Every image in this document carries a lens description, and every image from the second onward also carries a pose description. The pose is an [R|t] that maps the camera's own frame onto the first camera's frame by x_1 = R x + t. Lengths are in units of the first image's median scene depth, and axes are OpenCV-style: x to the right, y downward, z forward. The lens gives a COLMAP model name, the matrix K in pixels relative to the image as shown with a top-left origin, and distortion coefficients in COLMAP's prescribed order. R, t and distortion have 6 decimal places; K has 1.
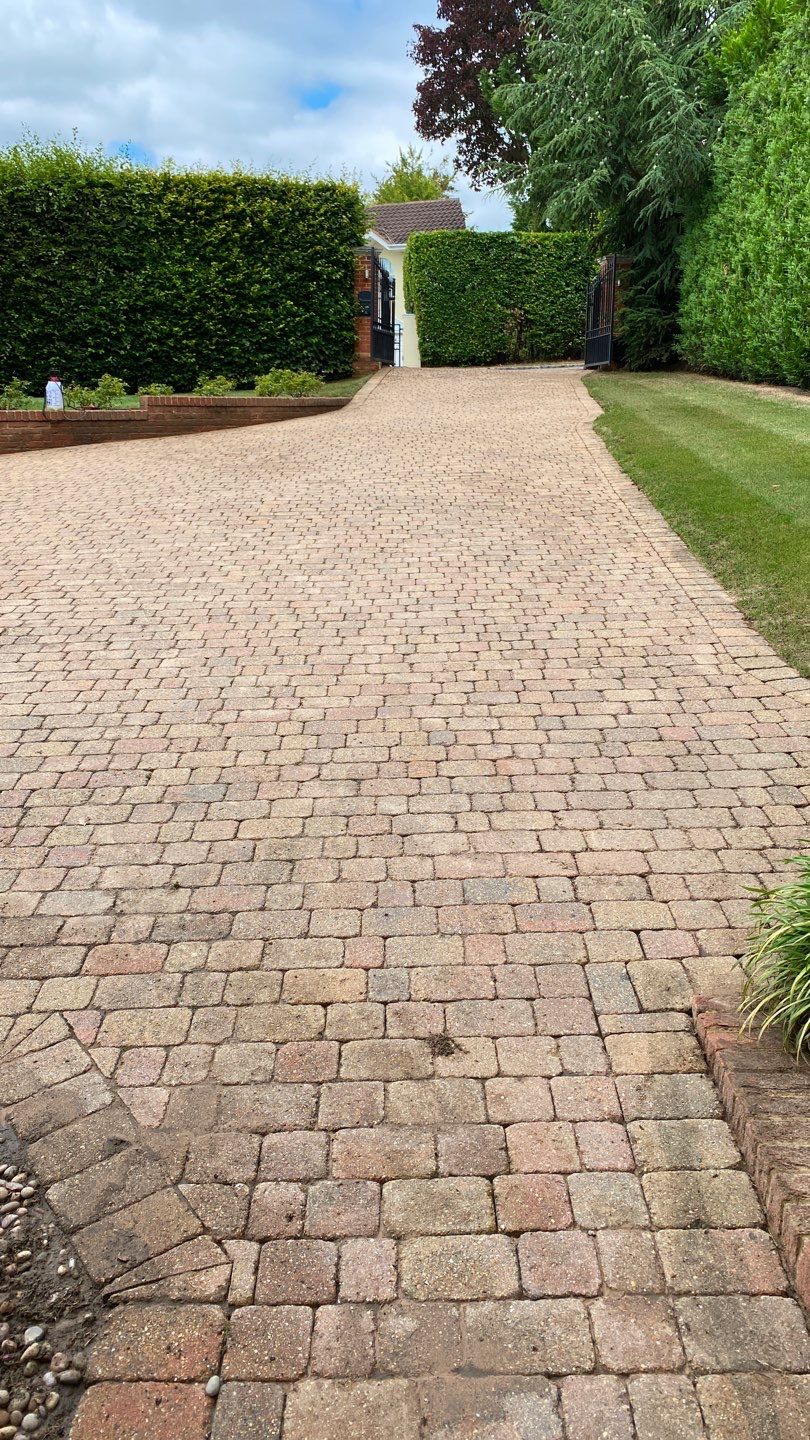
lens RADIAL K [[1131.0, 0, 407.4], [0, 1131.0, 711.8], [0, 0, 1]] dist [-0.013075, 0.008351]
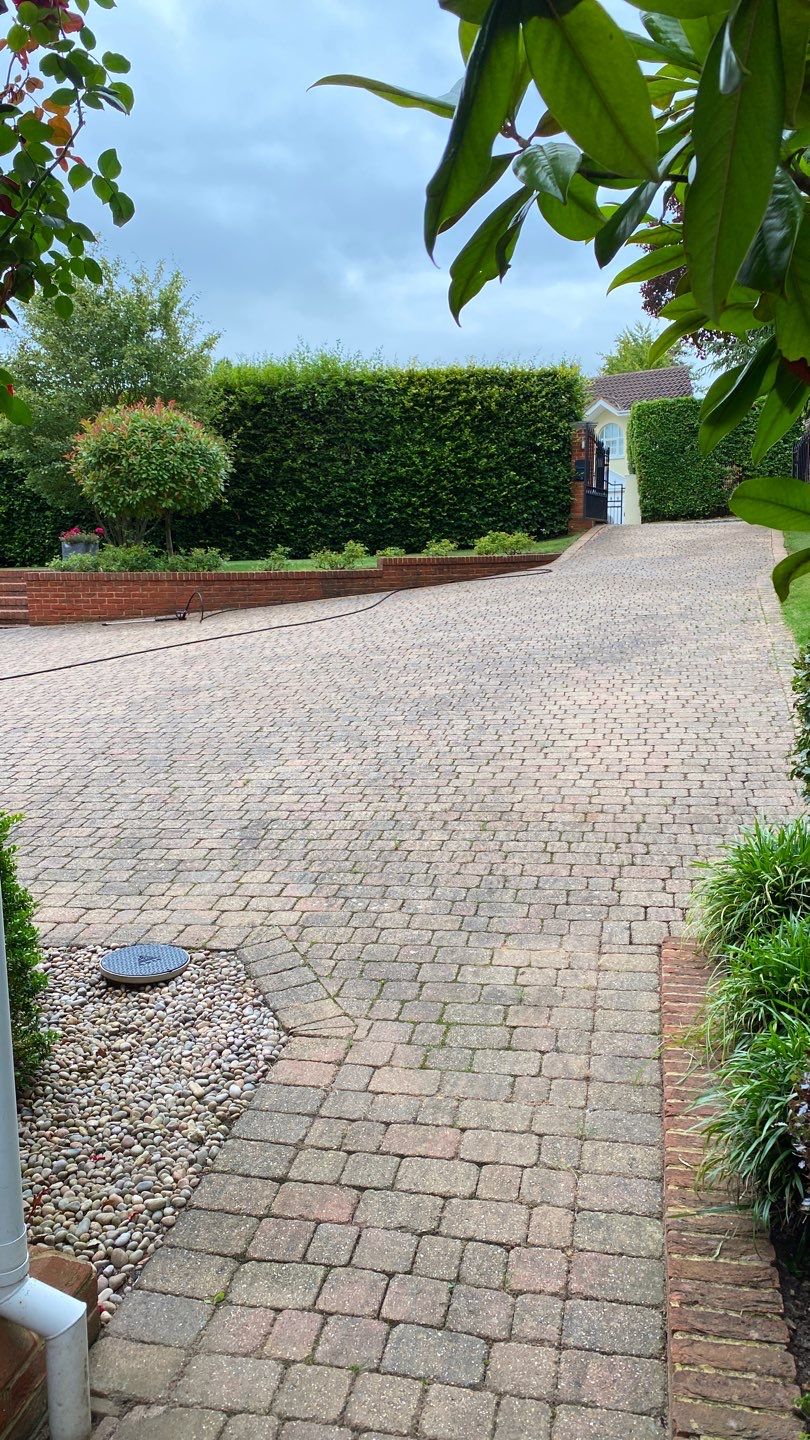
lens RADIAL K [[1131.0, 0, 402.1], [0, 1131.0, 721.9], [0, 0, 1]] dist [-0.013075, 0.008351]
pose [[0.975863, 0.007675, -0.218250, 0.038478], [-0.033807, 0.992644, -0.116253, 0.024493], [0.215752, 0.120825, 0.968944, -0.102467]]
